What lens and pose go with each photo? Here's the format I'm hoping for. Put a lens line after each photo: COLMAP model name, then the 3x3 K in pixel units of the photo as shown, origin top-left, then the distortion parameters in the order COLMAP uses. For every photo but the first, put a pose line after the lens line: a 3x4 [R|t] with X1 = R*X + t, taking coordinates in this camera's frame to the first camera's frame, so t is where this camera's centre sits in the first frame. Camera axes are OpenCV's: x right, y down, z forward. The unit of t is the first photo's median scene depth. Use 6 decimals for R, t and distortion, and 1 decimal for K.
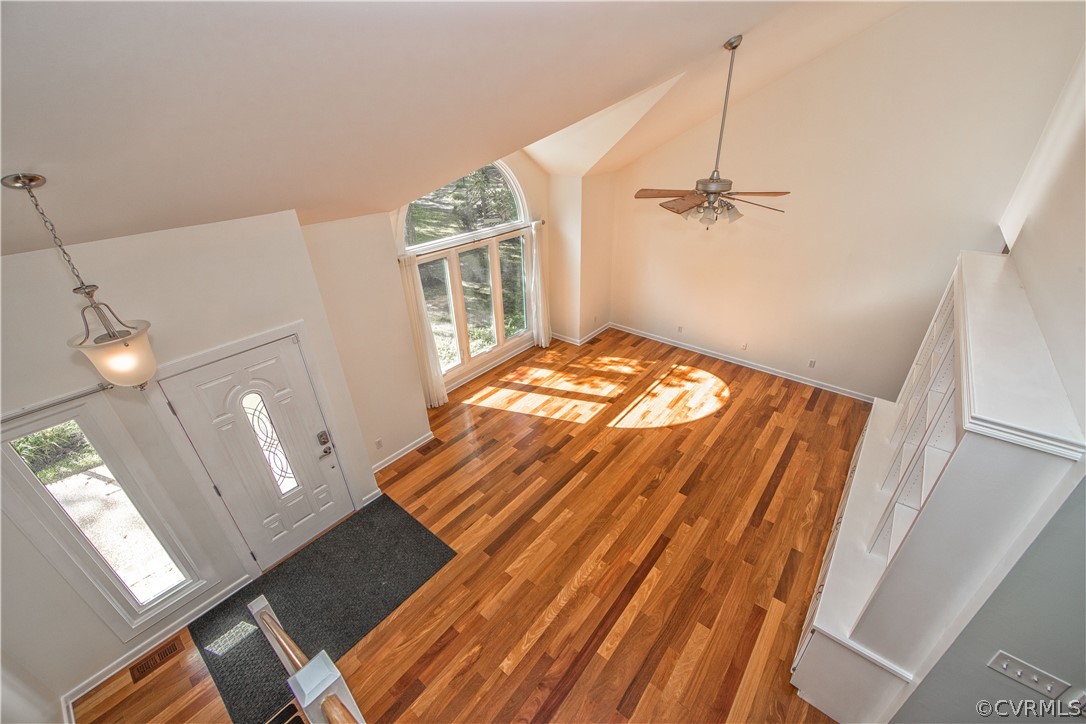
lens RADIAL K [[430.9, 0, 543.8], [0, 430.9, 365.0], [0, 0, 1]] dist [-0.008621, 0.001078]
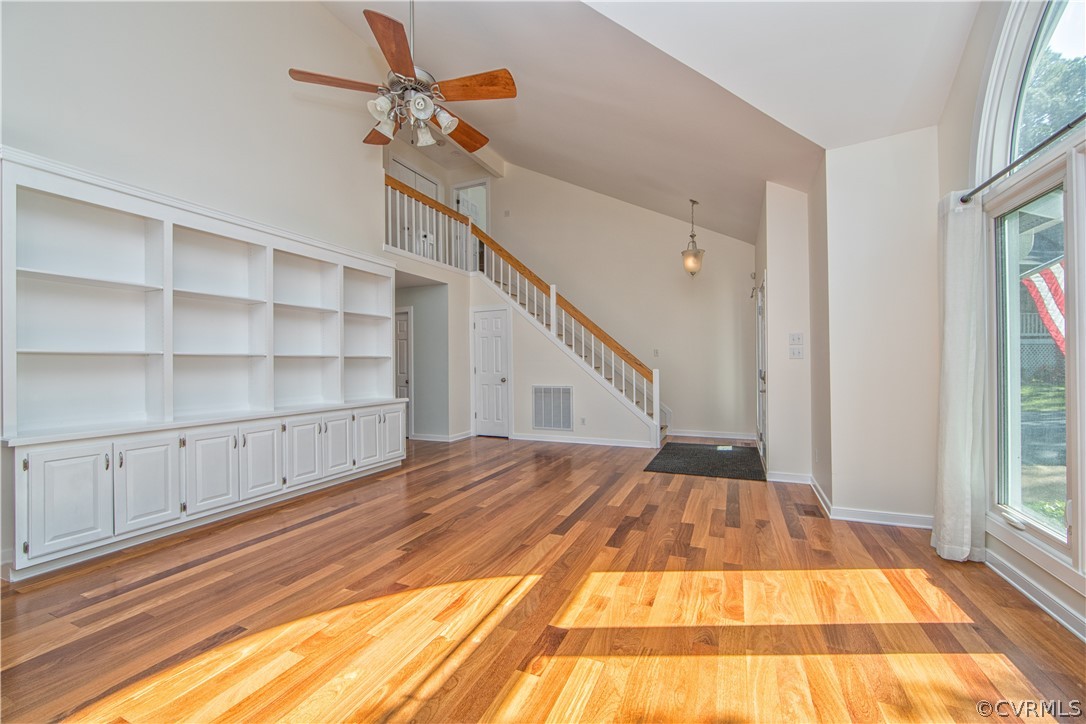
lens RADIAL K [[430.9, 0, 546.2], [0, 430.9, 364.6], [0, 0, 1]] dist [-0.008621, 0.001078]
pose [[-0.961137, 0.035451, -0.273788, 0.318124], [-0.103125, 0.873831, 0.475168, -0.301121], [0.256089, 0.484935, -0.836215, 1.549573]]
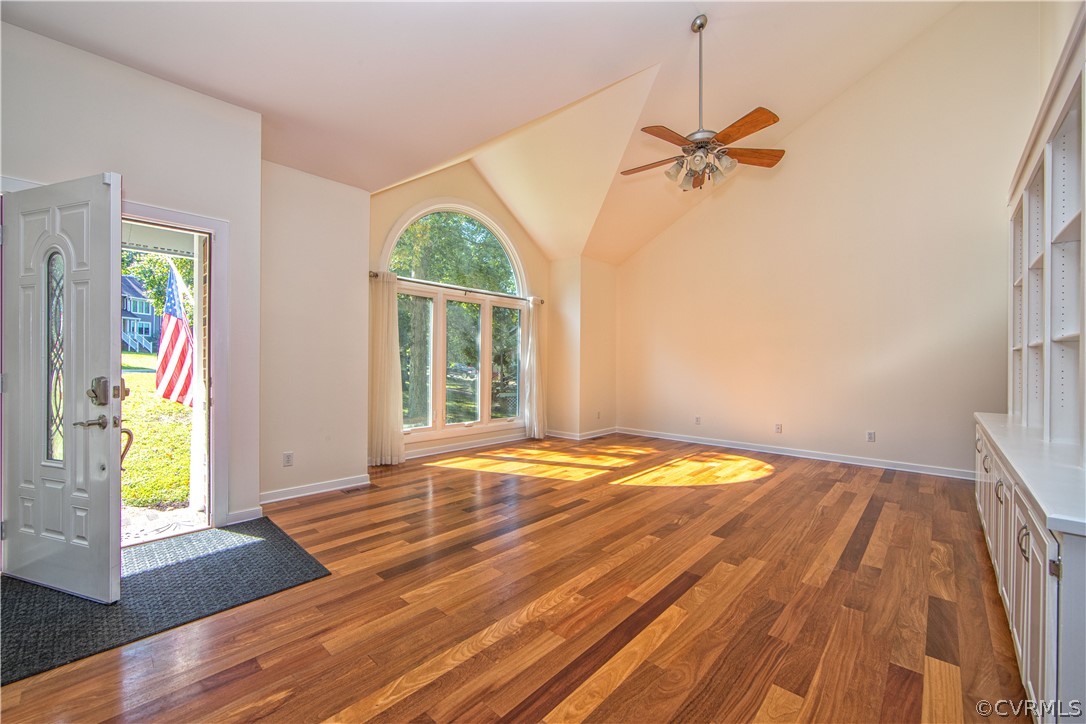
lens RADIAL K [[430.9, 0, 544.0], [0, 430.9, 364.7], [0, 0, 1]] dist [-0.008621, 0.001078]
pose [[0.997675, 0.034364, -0.058861, 0.097530], [-0.058632, 0.873043, -0.484105, 0.398868], [0.034753, 0.486430, 0.873028, 0.318328]]
